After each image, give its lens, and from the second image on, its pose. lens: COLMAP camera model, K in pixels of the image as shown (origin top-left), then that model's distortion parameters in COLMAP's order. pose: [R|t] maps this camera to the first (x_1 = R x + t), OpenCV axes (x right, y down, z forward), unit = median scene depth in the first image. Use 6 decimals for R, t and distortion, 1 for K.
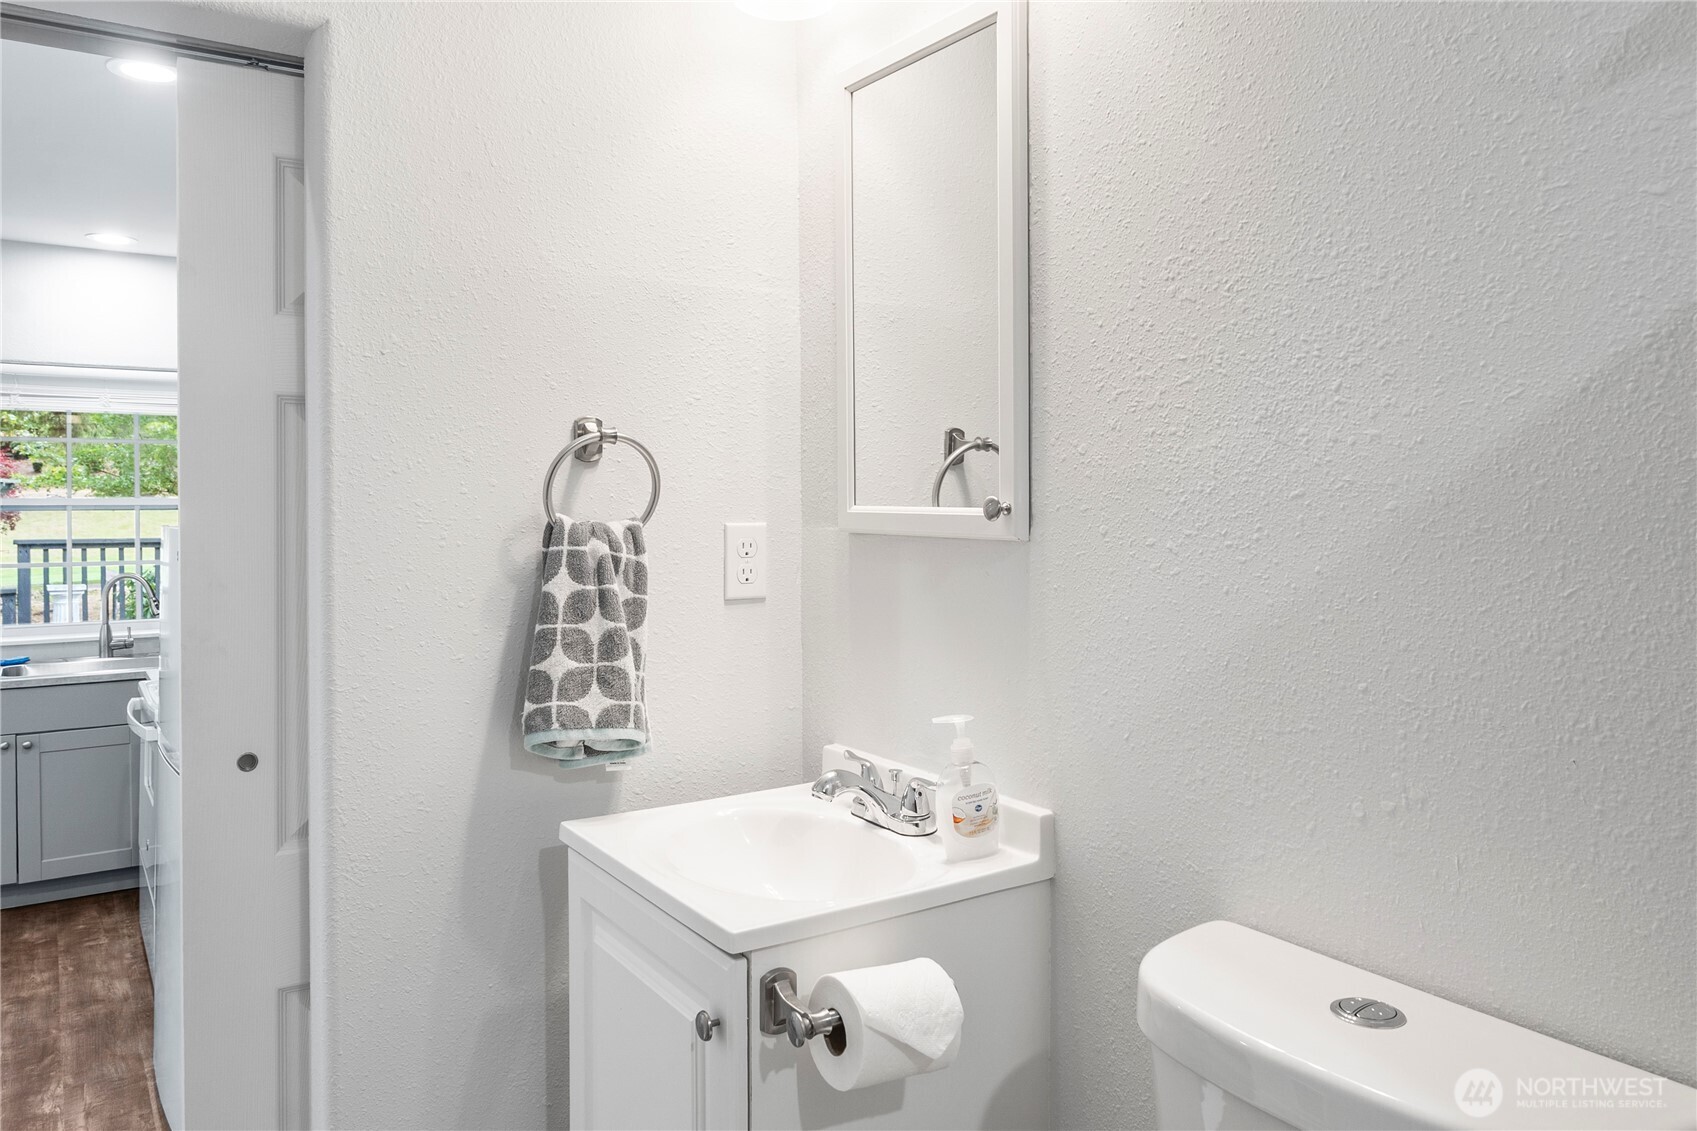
lens RADIAL K [[1223.1, 0, 892.1], [0, 1223.1, 498.0], [0, 0, 1]] dist [0.003804, -0.008228]
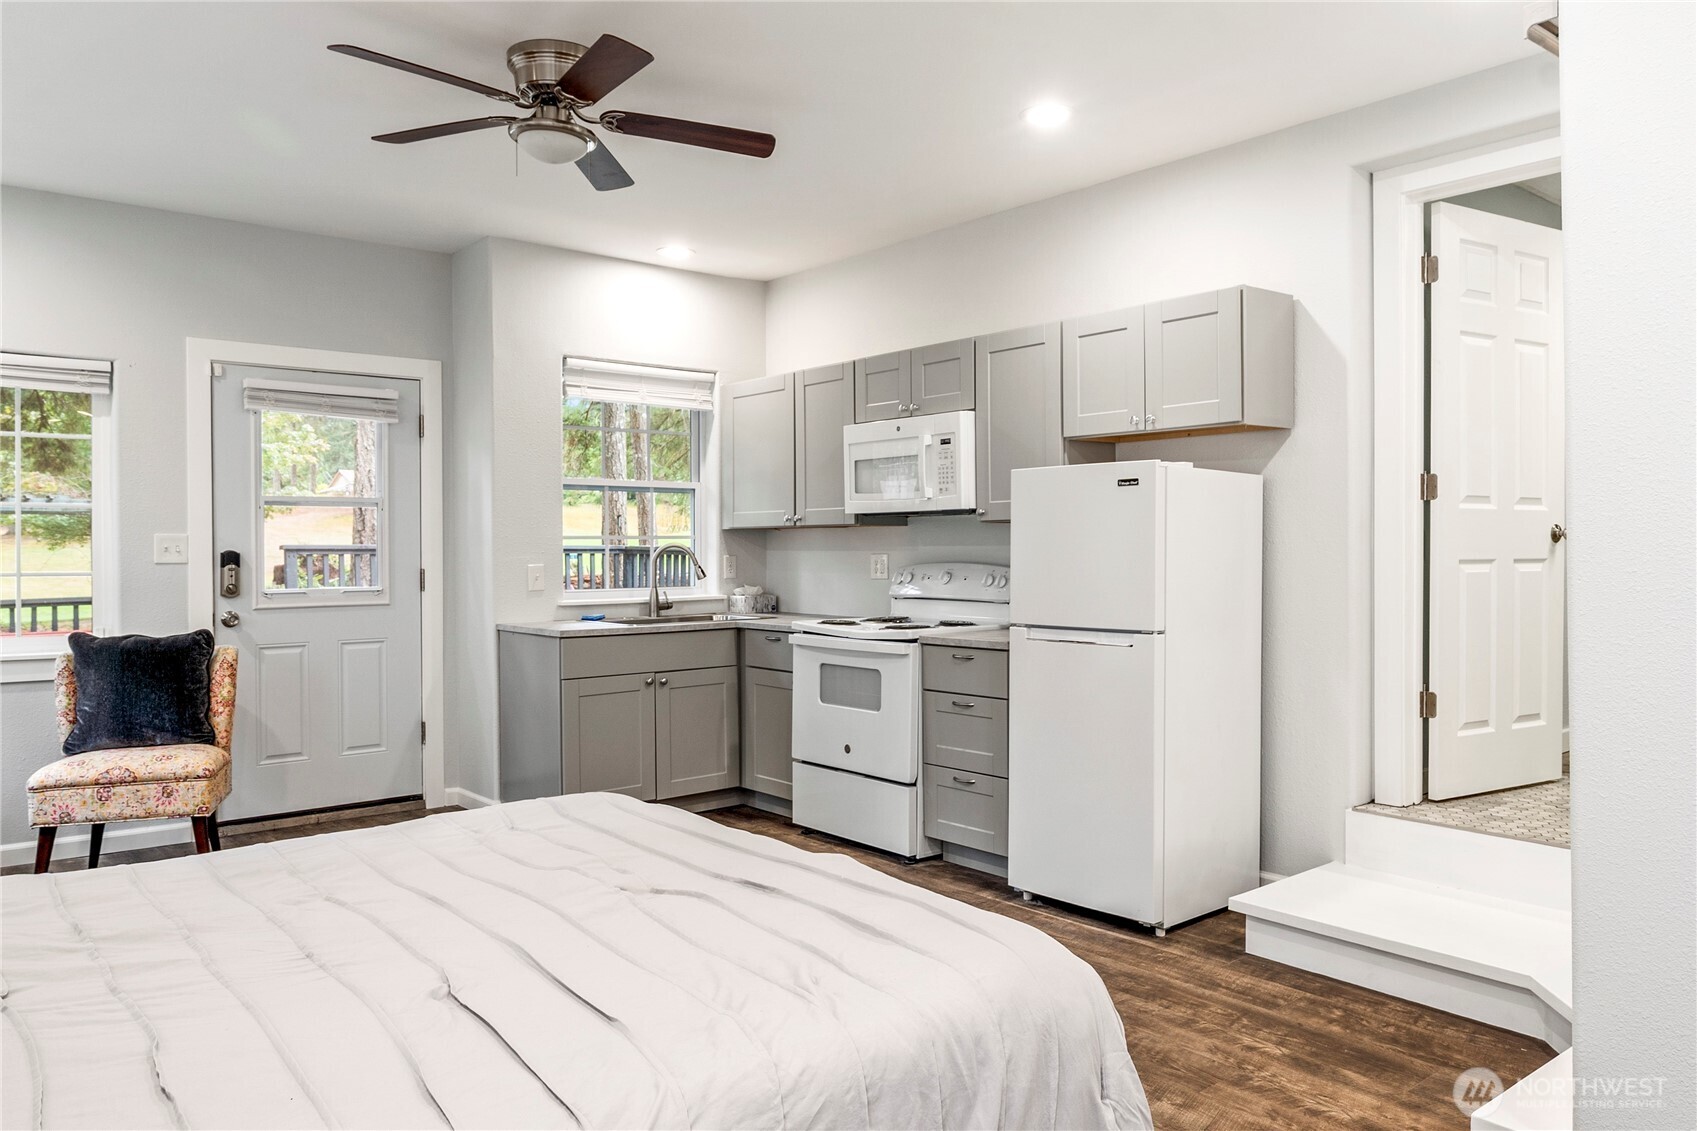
lens RADIAL K [[1223.1, 0, 872.7], [0, 1223.1, 553.2], [0, 0, 1]] dist [0.003804, -0.008228]
pose [[0.994056, -0.002084, 0.108849, -0.674832], [0.001824, 0.999995, 0.002493, 0.081215], [-0.108853, -0.002279, 0.994055, -0.198144]]
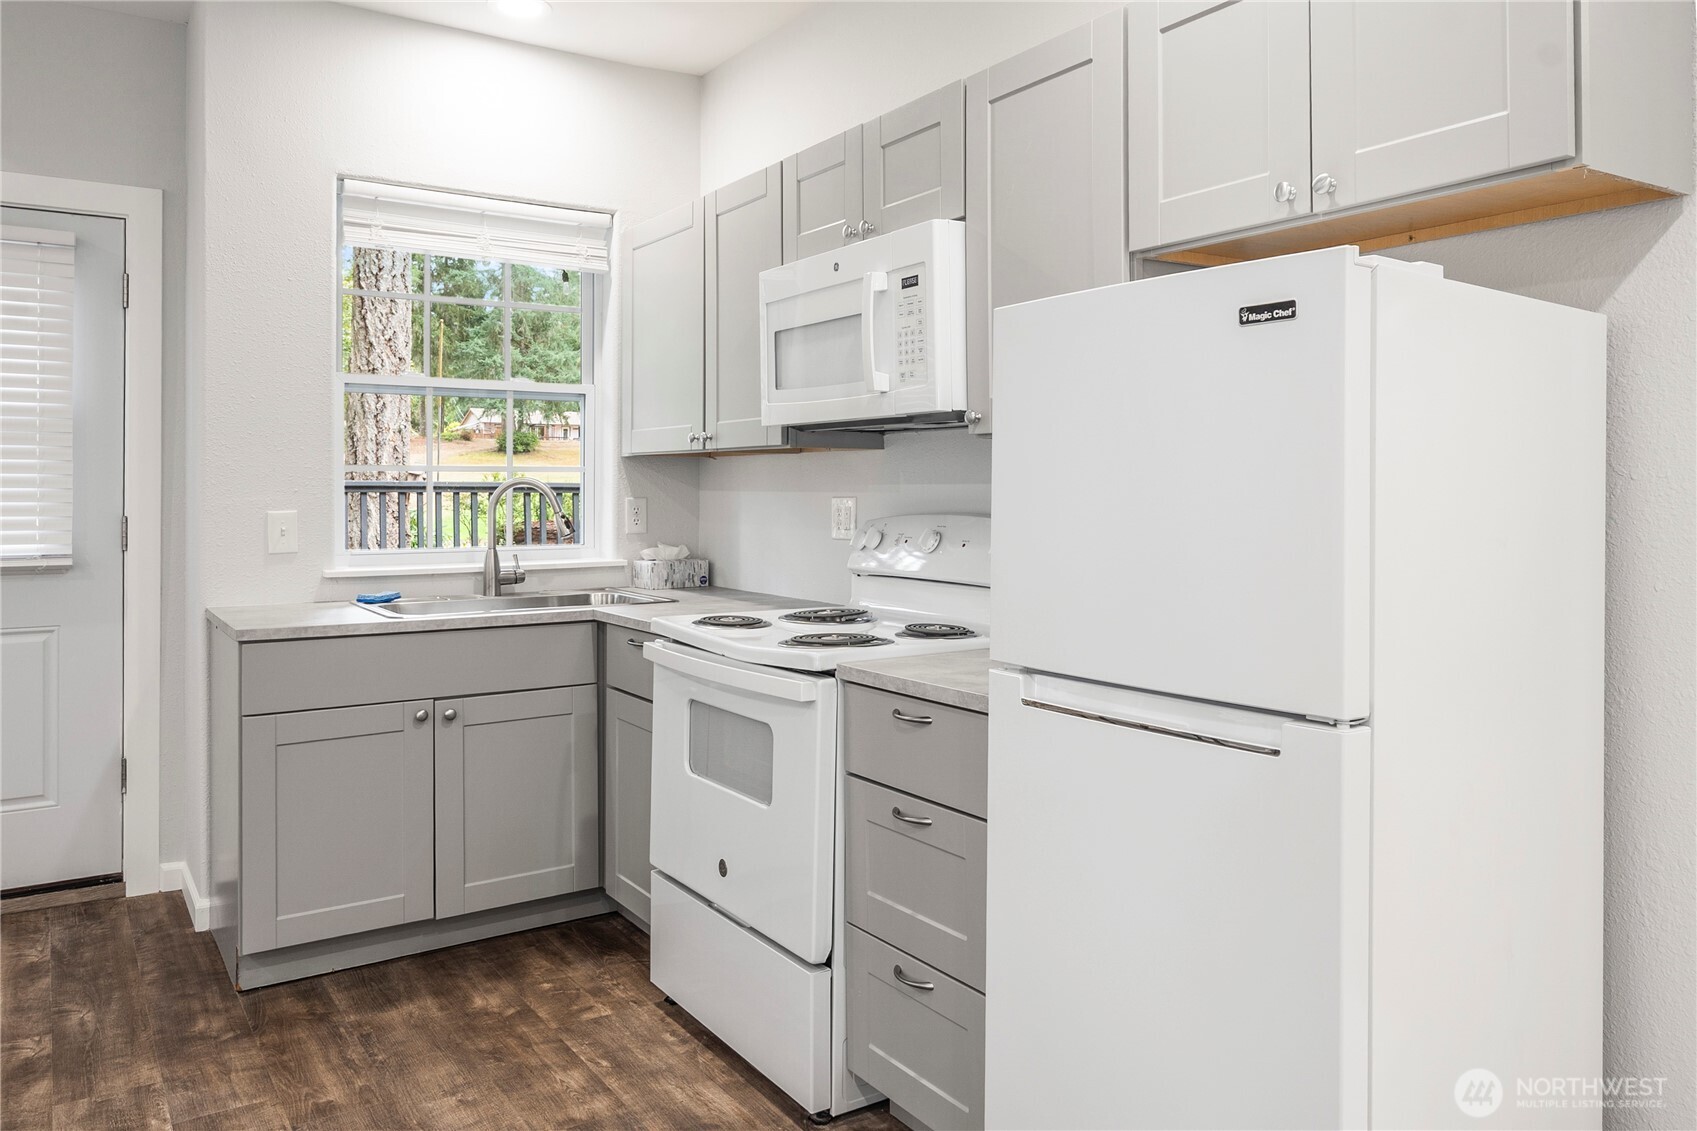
lens RADIAL K [[1223.1, 0, 874.2], [0, 1223.1, 479.0], [0, 0, 1]] dist [0.003804, -0.008228]
pose [[0.999980, 0.003348, -0.005314, -0.496660], [-0.003396, 0.999953, -0.009039, 0.080873], [0.005284, 0.009056, 0.999945, 0.338232]]
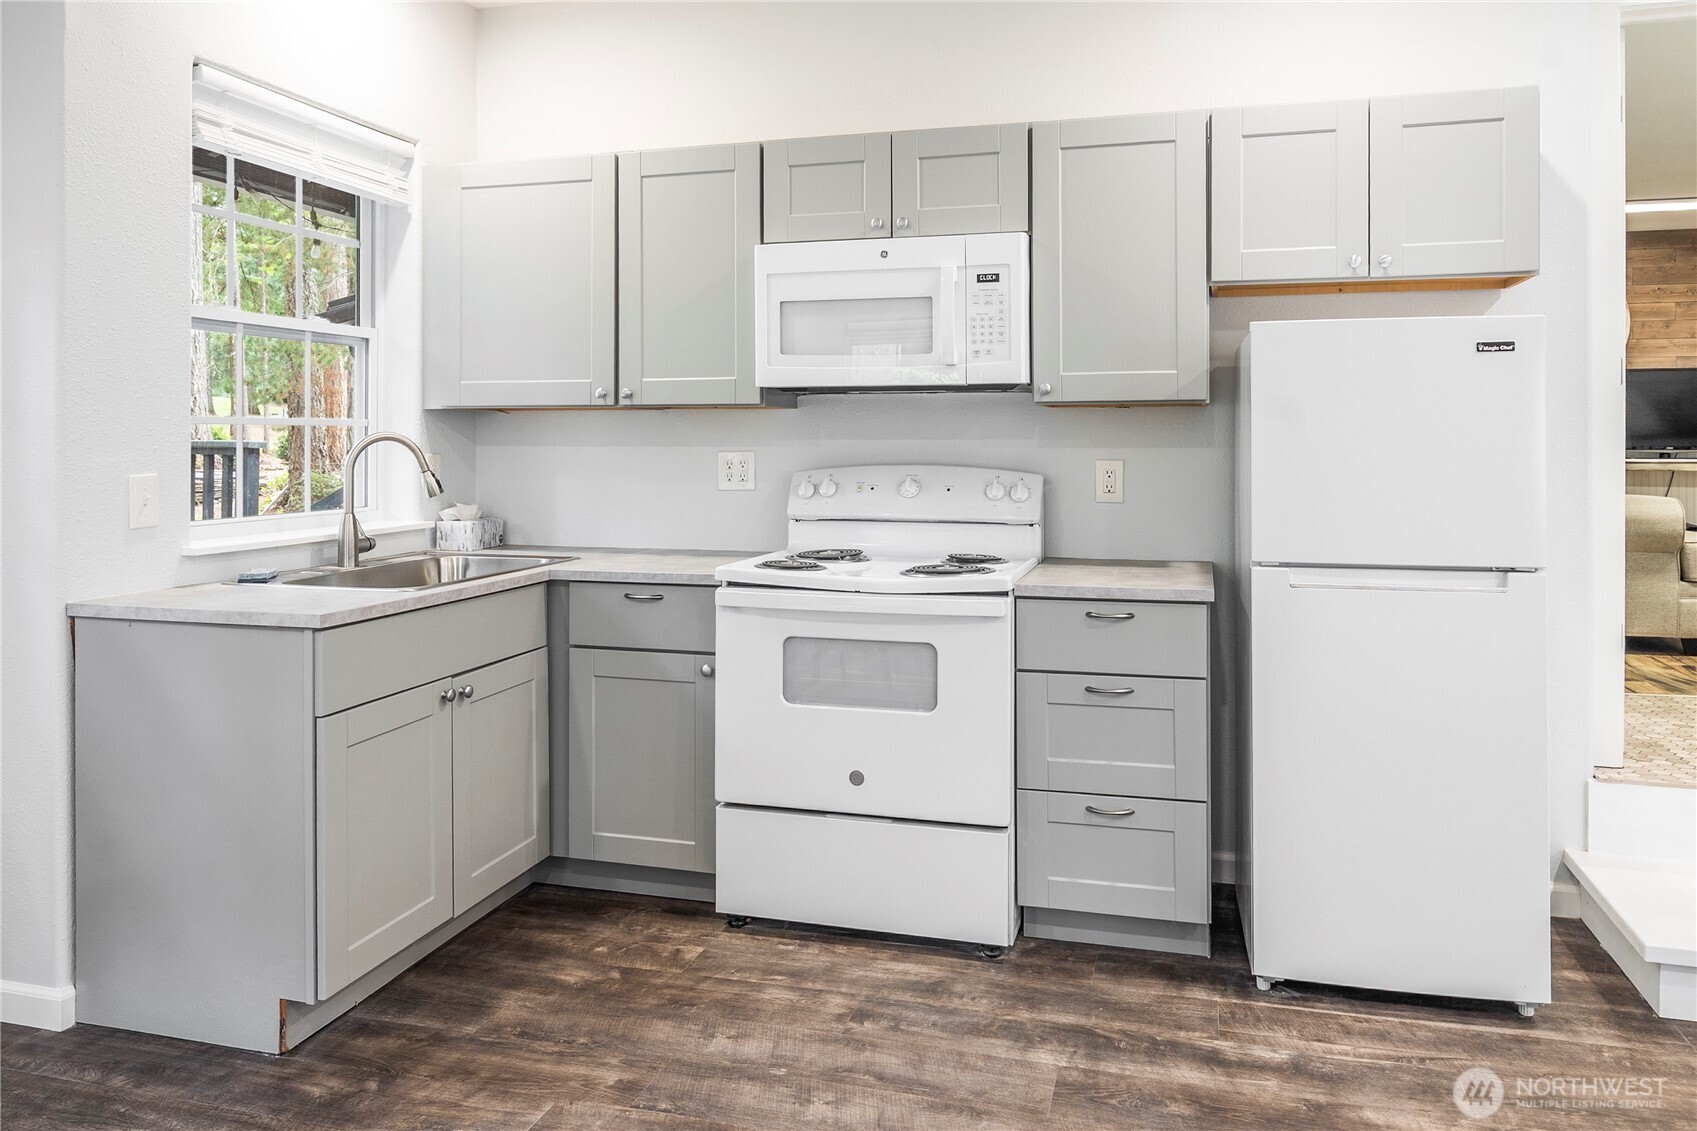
lens RADIAL K [[1223.1, 0, 870.9], [0, 1223.1, 437.3], [0, 0, 1]] dist [0.003804, -0.008228]
pose [[0.763486, 0.003118, 0.645817, -1.011974], [-0.000526, 0.999991, -0.004206, 0.079124], [-0.645825, 0.002871, 0.763480, 0.413128]]
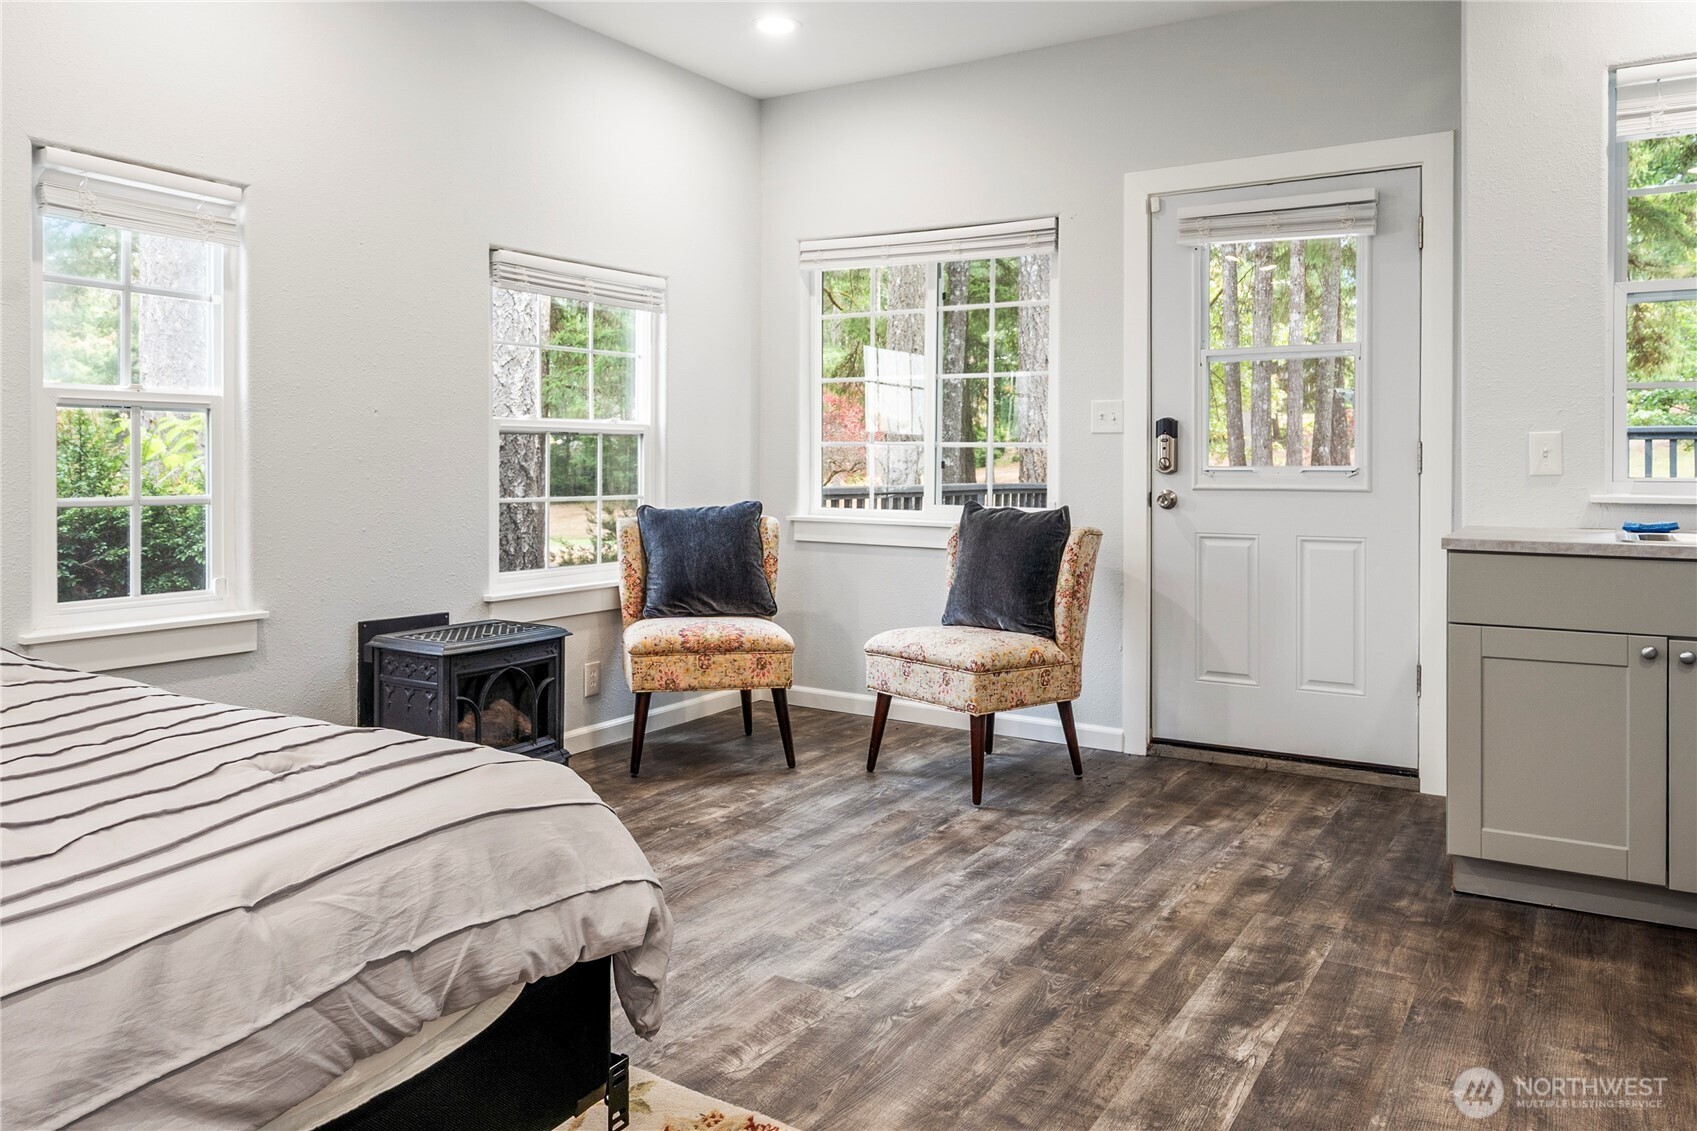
lens RADIAL K [[1223.1, 0, 843.9], [0, 1223.1, 475.0], [0, 0, 1]] dist [0.003804, -0.008228]
pose [[0.399690, 0.014153, -0.916541, -0.353439], [-0.005403, 0.999900, 0.013084, 0.115697], [0.916634, -0.000277, 0.399727, 0.419485]]
